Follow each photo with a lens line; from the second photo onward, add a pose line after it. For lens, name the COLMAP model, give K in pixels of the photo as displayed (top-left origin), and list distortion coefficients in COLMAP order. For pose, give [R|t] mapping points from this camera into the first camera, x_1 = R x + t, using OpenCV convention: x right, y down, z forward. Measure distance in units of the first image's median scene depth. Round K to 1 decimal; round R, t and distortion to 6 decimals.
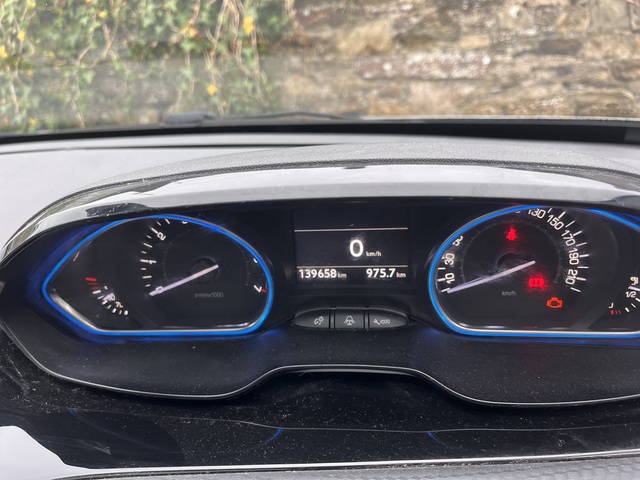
lens RADIAL K [[485.4, 0, 334.2], [0, 485.4, 239.4], [0, 0, 1]] dist [0.099836, -0.142611]
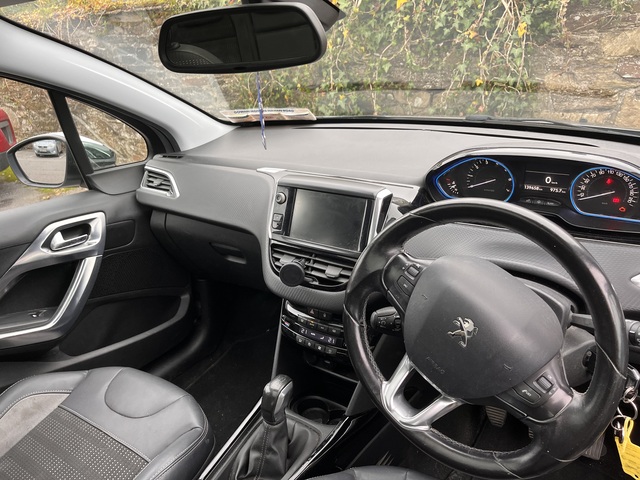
lens RADIAL K [[485.4, 0, 334.2], [0, 485.4, 239.4], [0, 0, 1]] dist [0.099836, -0.142611]
pose [[0.884794, 0.194094, -0.423635, 0.027857], [-0.175351, 0.980983, 0.083216, 0.041748], [0.431730, 0.000655, 0.902003, -0.259823]]
